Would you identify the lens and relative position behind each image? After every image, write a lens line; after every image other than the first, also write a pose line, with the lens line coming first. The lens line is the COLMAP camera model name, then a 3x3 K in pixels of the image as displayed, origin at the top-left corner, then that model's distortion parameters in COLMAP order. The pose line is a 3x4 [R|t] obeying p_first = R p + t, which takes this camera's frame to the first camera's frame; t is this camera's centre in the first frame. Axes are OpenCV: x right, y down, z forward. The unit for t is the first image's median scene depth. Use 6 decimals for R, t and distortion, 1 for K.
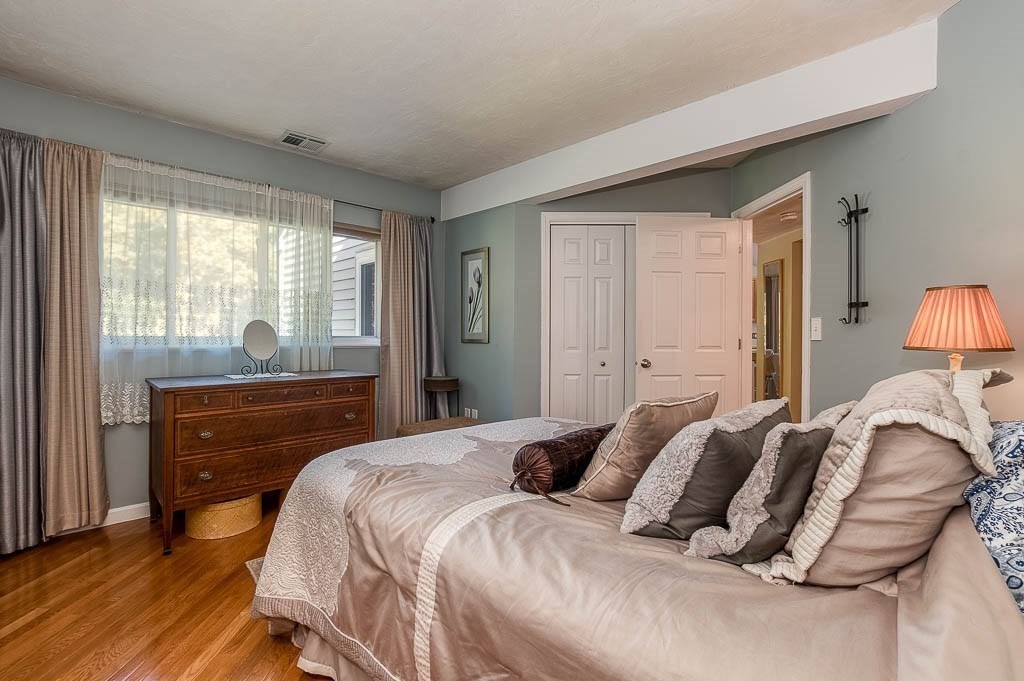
lens RADIAL K [[455.9, 0, 503.4], [0, 455.9, 340.4], [0, 0, 1]] dist [0.000704, 0.000318]
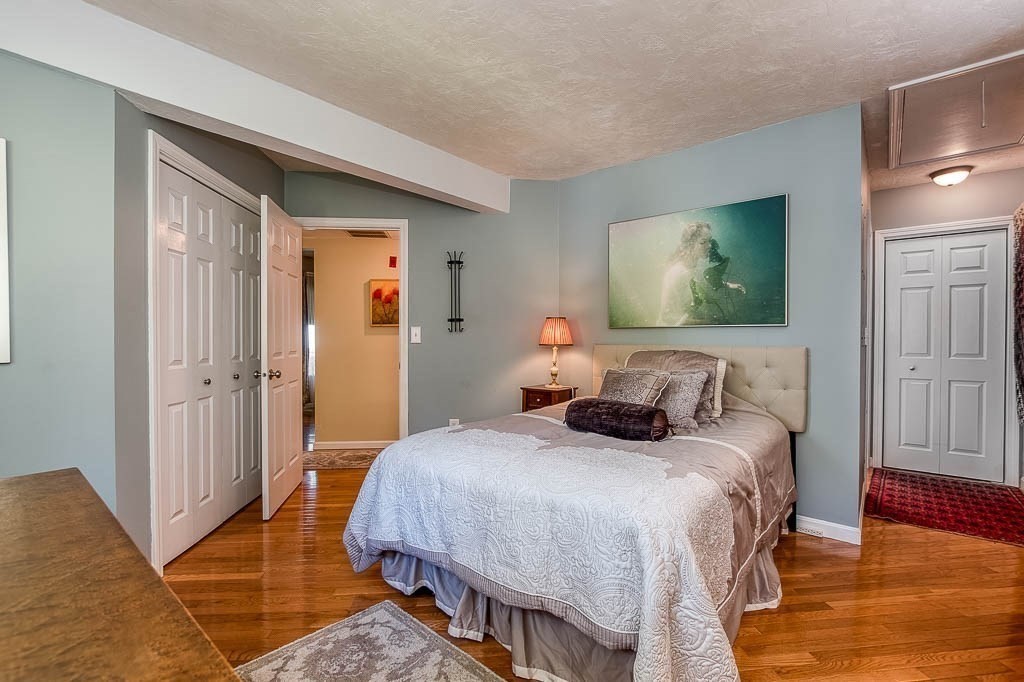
lens RADIAL K [[455.9, 0, 503.4], [0, 455.9, 340.9], [0, 0, 1]] dist [0.000704, 0.000318]
pose [[-0.067994, -0.009663, 0.997639, -0.566596], [0.016413, 0.999807, 0.010803, -0.013353], [-0.997551, 0.017108, -0.067823, 0.642232]]
